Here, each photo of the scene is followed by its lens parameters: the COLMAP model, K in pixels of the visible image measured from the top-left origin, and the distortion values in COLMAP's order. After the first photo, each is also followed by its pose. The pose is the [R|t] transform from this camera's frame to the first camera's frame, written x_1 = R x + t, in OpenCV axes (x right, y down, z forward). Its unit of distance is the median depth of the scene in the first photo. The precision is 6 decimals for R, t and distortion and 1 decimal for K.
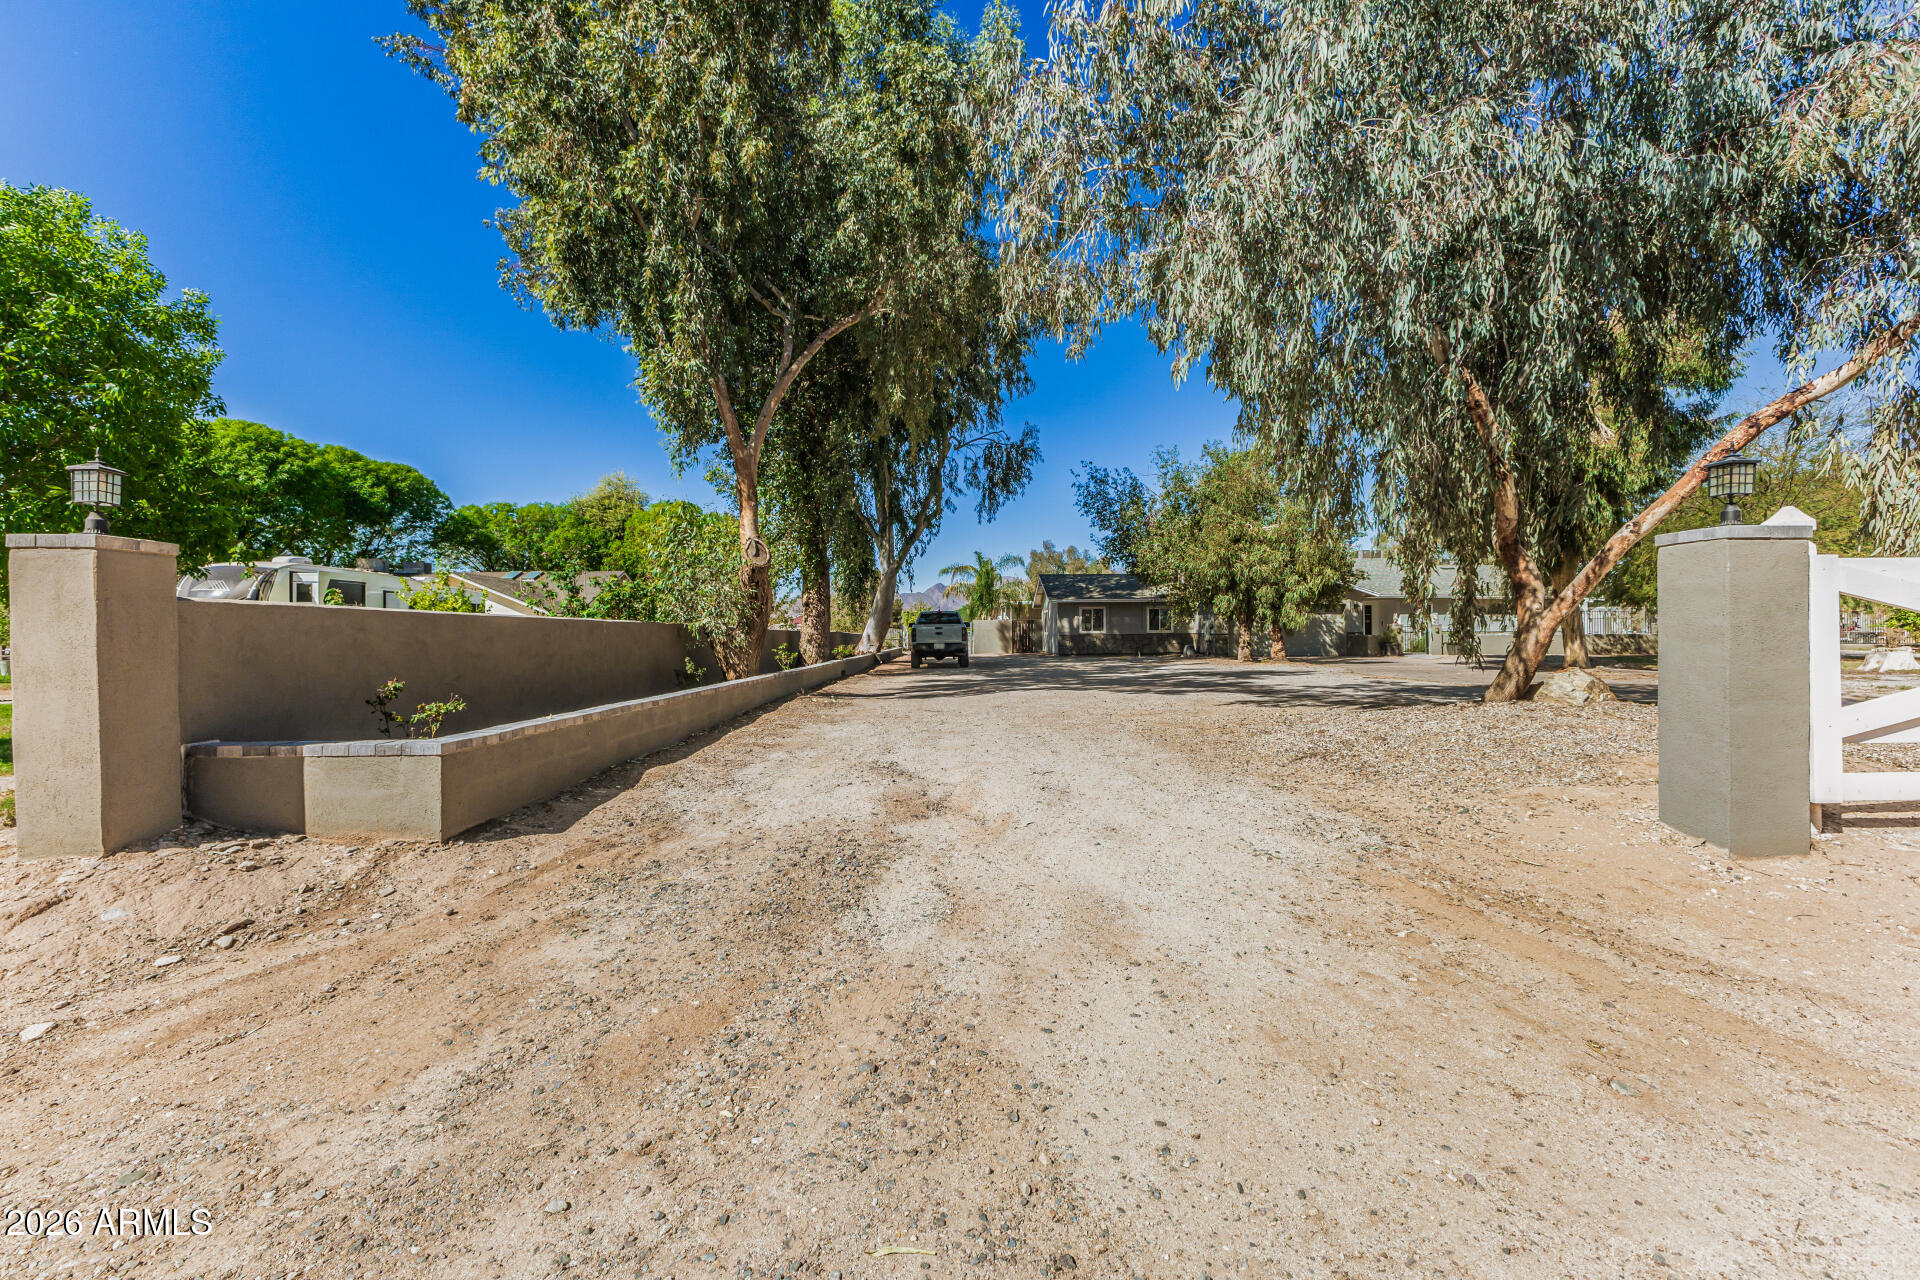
lens RADIAL K [[818.1, 0, 962.2], [0, 818.1, 632.4], [0, 0, 1]] dist [0.005115, 0.000346]
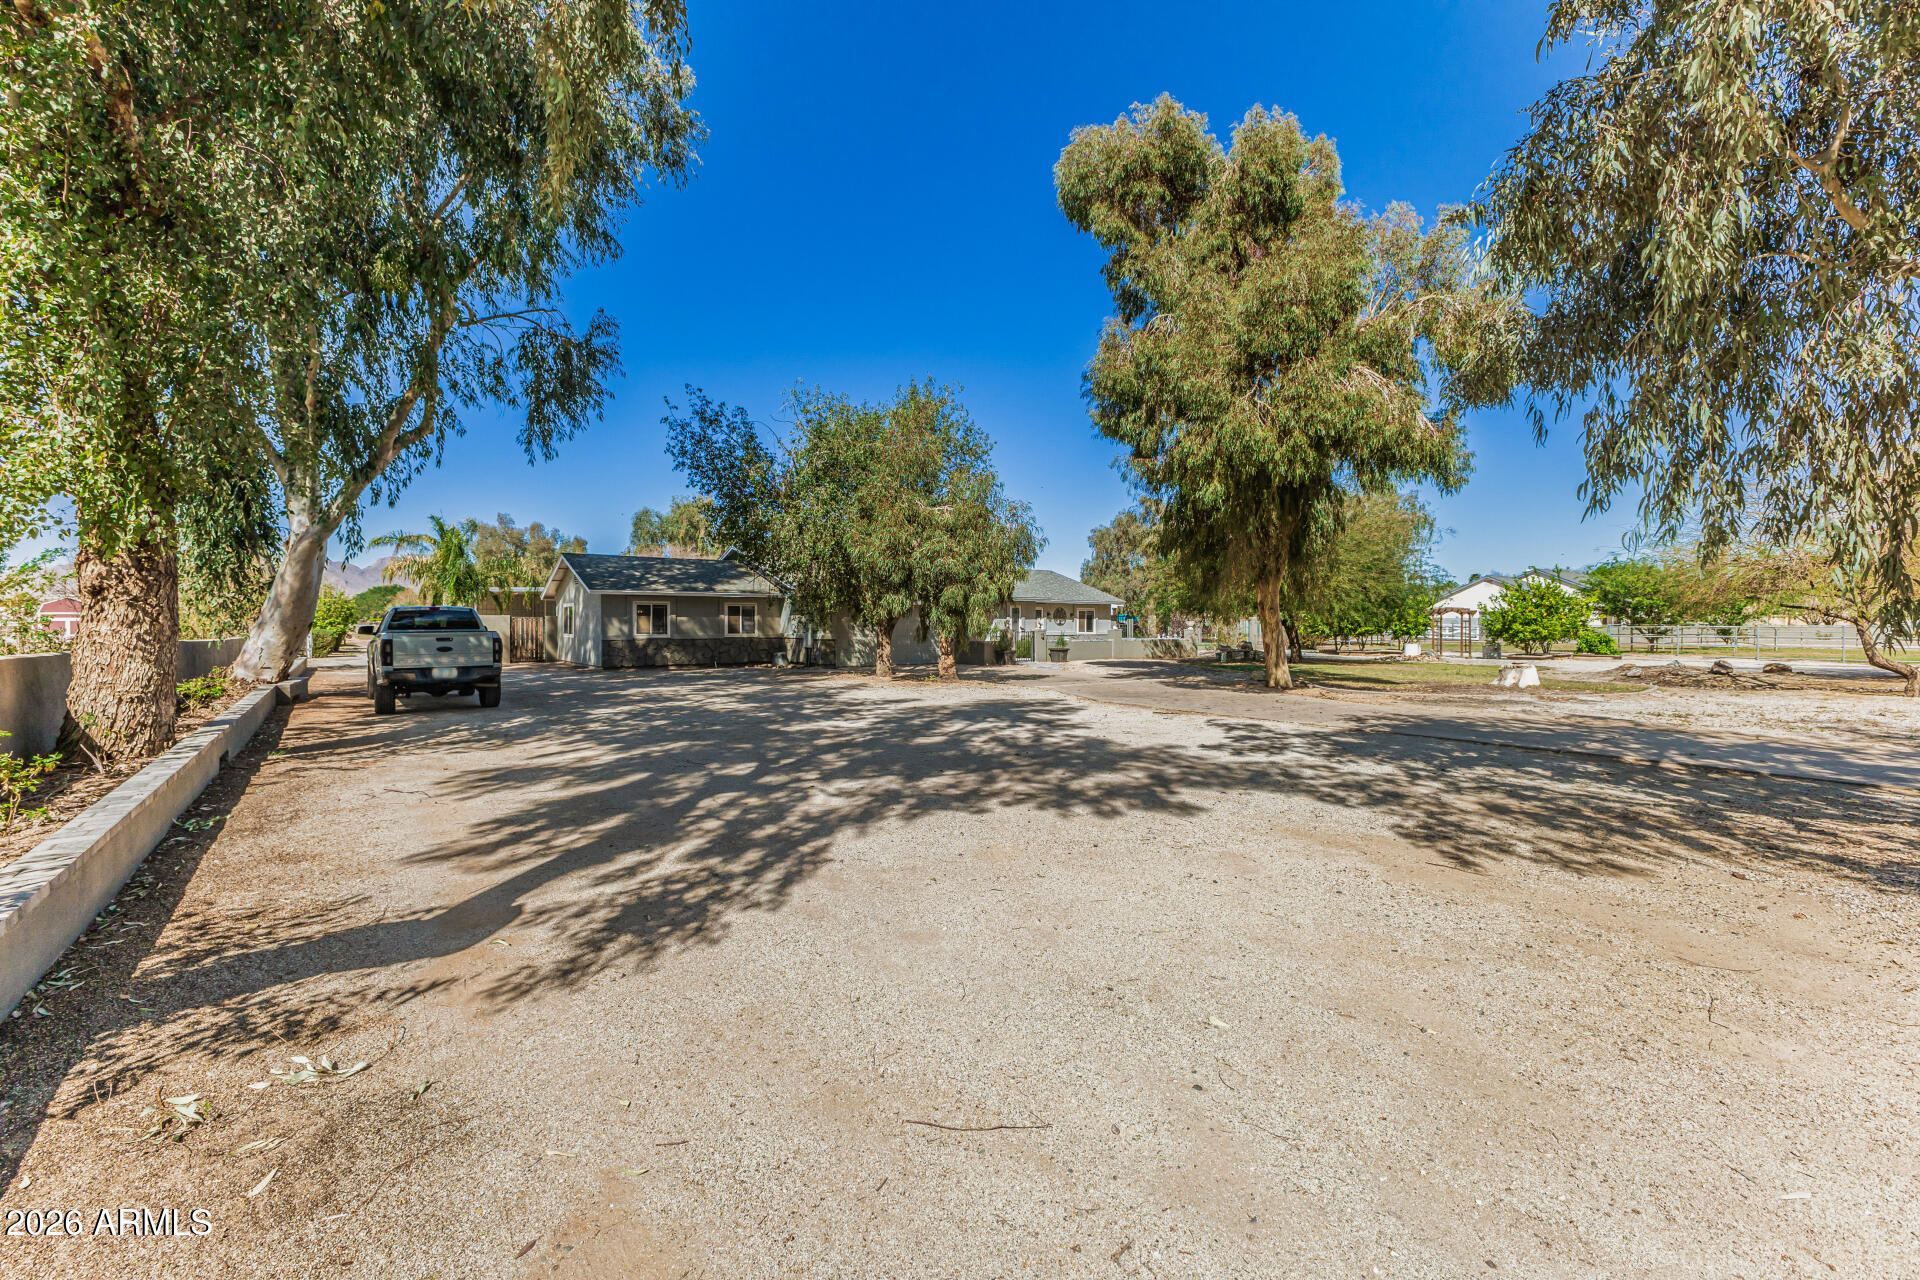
lens RADIAL K [[818.1, 0, 967.0], [0, 818.1, 629.3], [0, 0, 1]] dist [0.005115, 0.000346]
pose [[0.802580, 0.004470, 0.596528, -0.067951], [-0.008065, 0.999962, 0.003358, -0.014915], [-0.596490, -0.007507, 0.802585, 0.329479]]
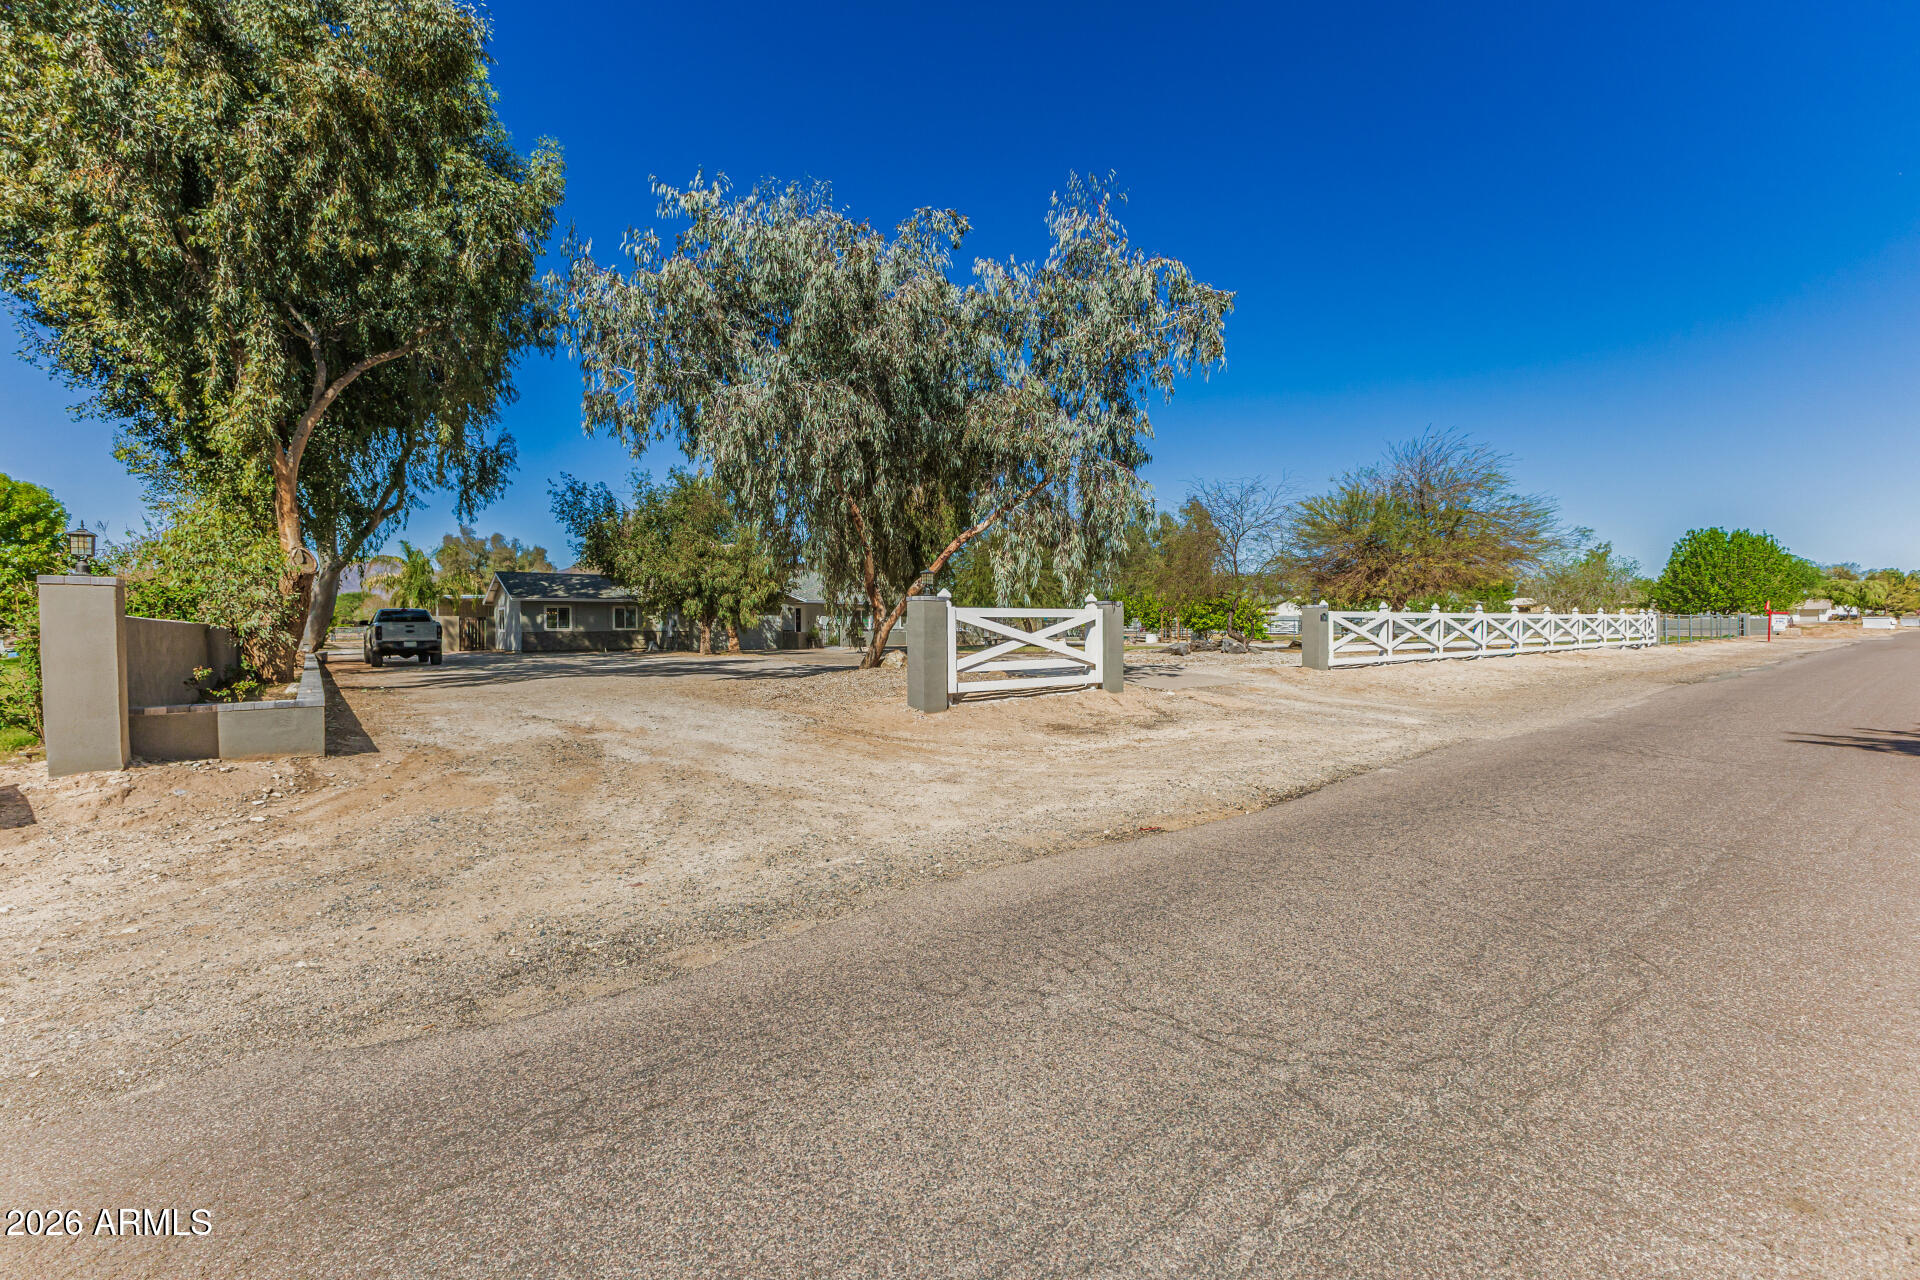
lens RADIAL K [[818.1, 0, 967.7], [0, 818.1, 629.7], [0, 0, 1]] dist [0.005115, 0.000346]
pose [[0.785250, 0.001217, 0.619178, -0.104080], [-0.002207, 0.999997, 0.000833, -0.002654], [-0.619175, -0.002021, 0.785251, -0.196088]]
